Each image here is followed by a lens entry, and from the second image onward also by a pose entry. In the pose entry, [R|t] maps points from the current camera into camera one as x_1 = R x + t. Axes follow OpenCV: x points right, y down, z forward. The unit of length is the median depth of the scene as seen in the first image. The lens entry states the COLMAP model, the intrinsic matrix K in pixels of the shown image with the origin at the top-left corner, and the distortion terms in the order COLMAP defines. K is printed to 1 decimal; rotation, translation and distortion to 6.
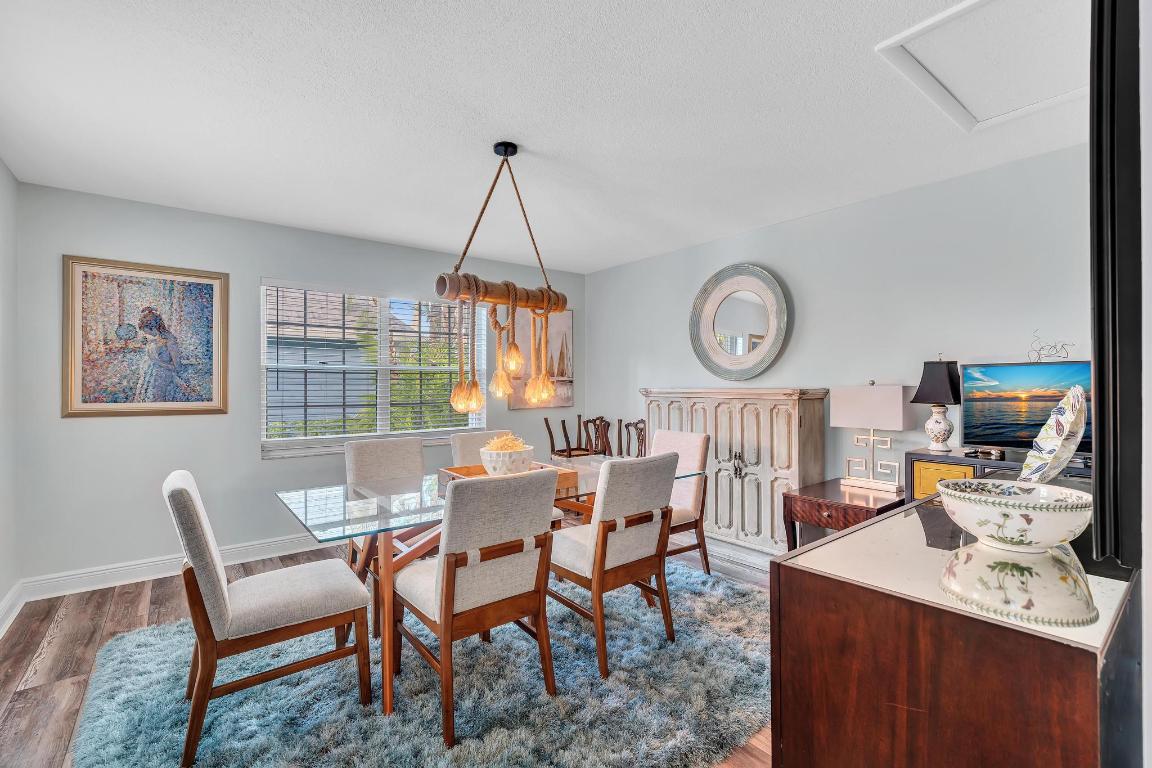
lens RADIAL K [[515.8, 0, 579.5], [0, 515.8, 386.2], [0, 0, 1]] dist [-0.004937, 0.000391]
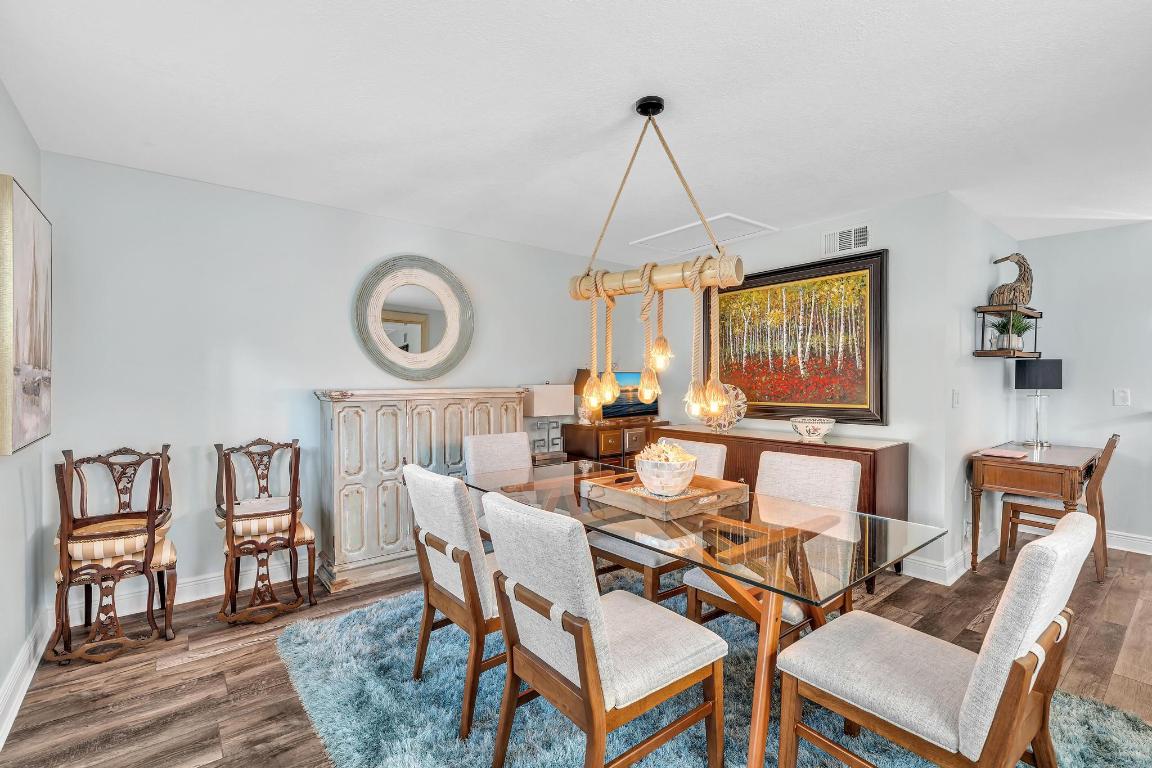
lens RADIAL K [[515.8, 0, 579.5], [0, 515.8, 386.2], [0, 0, 1]] dist [-0.004937, 0.000391]
pose [[0.001657, -0.006475, 0.999978, -0.623607], [0.008288, 0.999945, 0.006461, -0.003835], [-0.999964, 0.008277, 0.001711, 0.699248]]
